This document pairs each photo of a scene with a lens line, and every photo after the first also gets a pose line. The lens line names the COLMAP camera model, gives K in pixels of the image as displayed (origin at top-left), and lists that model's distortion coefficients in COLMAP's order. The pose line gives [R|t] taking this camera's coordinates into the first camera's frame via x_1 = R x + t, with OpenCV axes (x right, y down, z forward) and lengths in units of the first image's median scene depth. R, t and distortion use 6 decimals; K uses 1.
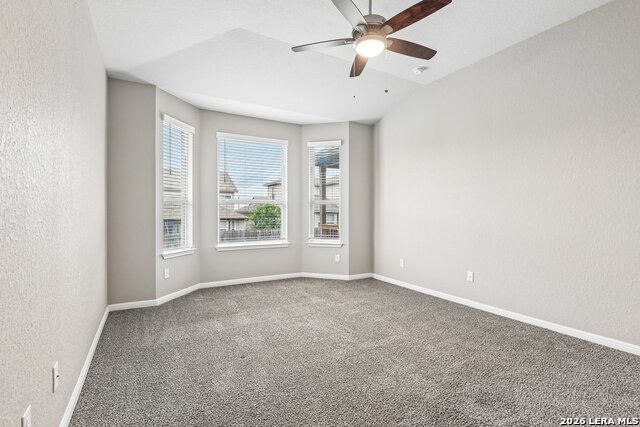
lens RADIAL K [[306.1, 0, 313.8], [0, 306.1, 214.4], [0, 0, 1]] dist [-0.004520, -0.000570]
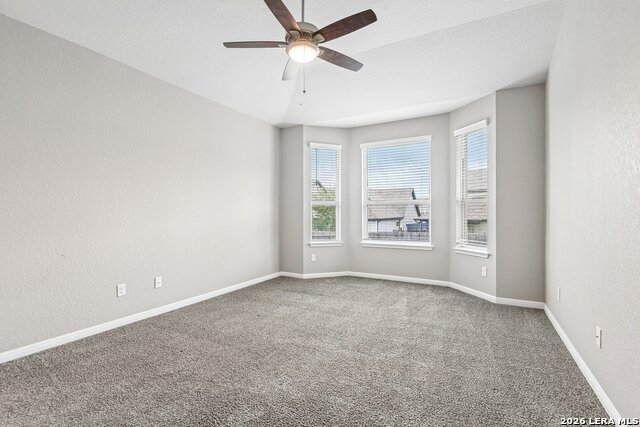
lens RADIAL K [[293.6, 0, 312.2], [0, 293.6, 214.9], [0, 0, 1]] dist [-0.001021, -0.006449]
pose [[0.512592, 0.002540, -0.858629, 0.575046], [-0.003245, 0.999994, 0.001021, -0.000330], [0.858626, 0.002263, 0.512597, 0.282859]]
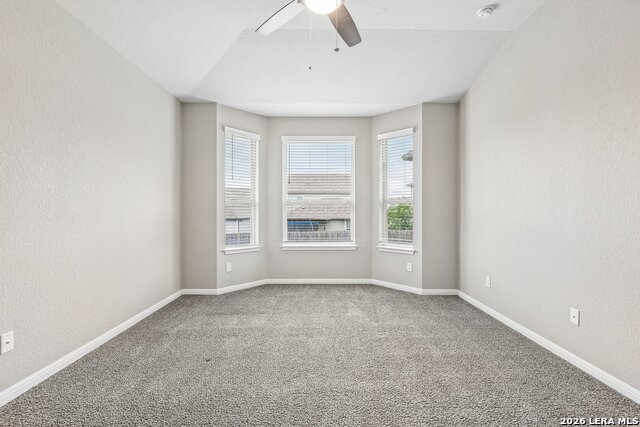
lens RADIAL K [[293.6, 0, 314.1], [0, 293.6, 214.5], [0, 0, 1]] dist [-0.001021, -0.006449]
pose [[0.870730, 0.002147, -0.491757, 0.288237], [-0.002389, 0.999997, 0.000135, -0.002265], [0.491756, 0.001057, 0.870733, 0.188488]]
